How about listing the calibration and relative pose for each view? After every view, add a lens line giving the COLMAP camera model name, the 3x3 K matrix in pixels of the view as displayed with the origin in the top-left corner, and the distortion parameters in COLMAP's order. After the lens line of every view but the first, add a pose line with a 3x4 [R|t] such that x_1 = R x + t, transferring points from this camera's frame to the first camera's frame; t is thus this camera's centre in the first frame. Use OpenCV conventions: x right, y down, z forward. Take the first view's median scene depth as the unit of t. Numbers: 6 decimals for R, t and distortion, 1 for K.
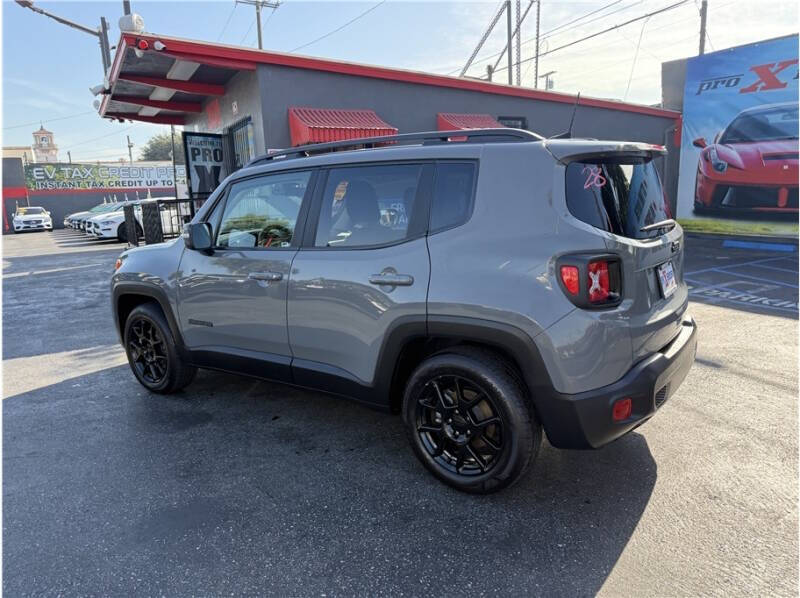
lens RADIAL K [[562.9, 0, 402.6], [0, 562.9, 296.8], [0, 0, 1]] dist [0.020644, -0.020903]
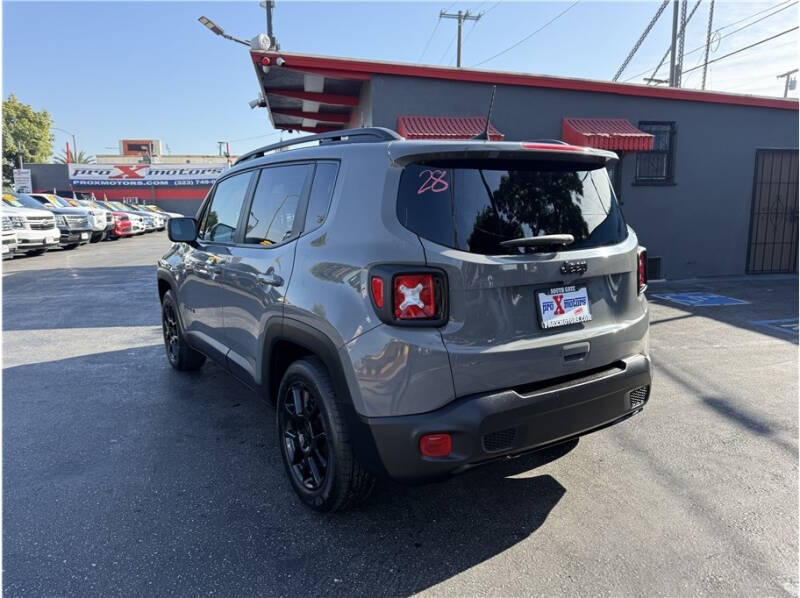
lens RADIAL K [[562.9, 0, 396.5], [0, 562.9, 301.4], [0, 0, 1]] dist [0.020644, -0.020903]
pose [[0.936419, 0.093149, -0.338294, 0.363686], [-0.096272, 0.995326, 0.007575, -0.014355], [0.337418, 0.025474, 0.941010, 0.091933]]
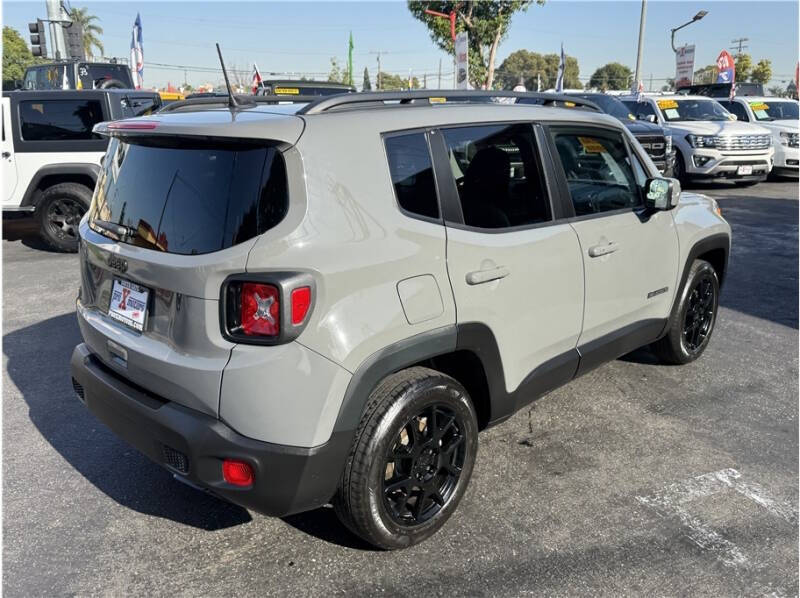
lens RADIAL K [[656.6, 0, 394.9], [0, 656.6, 302.8], [0, 0, 1]] dist [0.055383, -0.078044]
pose [[-0.146784, 0.314391, -0.937877, 0.877770], [-0.174143, 0.925124, 0.337371, -0.276482], [0.973719, 0.212846, -0.081044, 0.999203]]
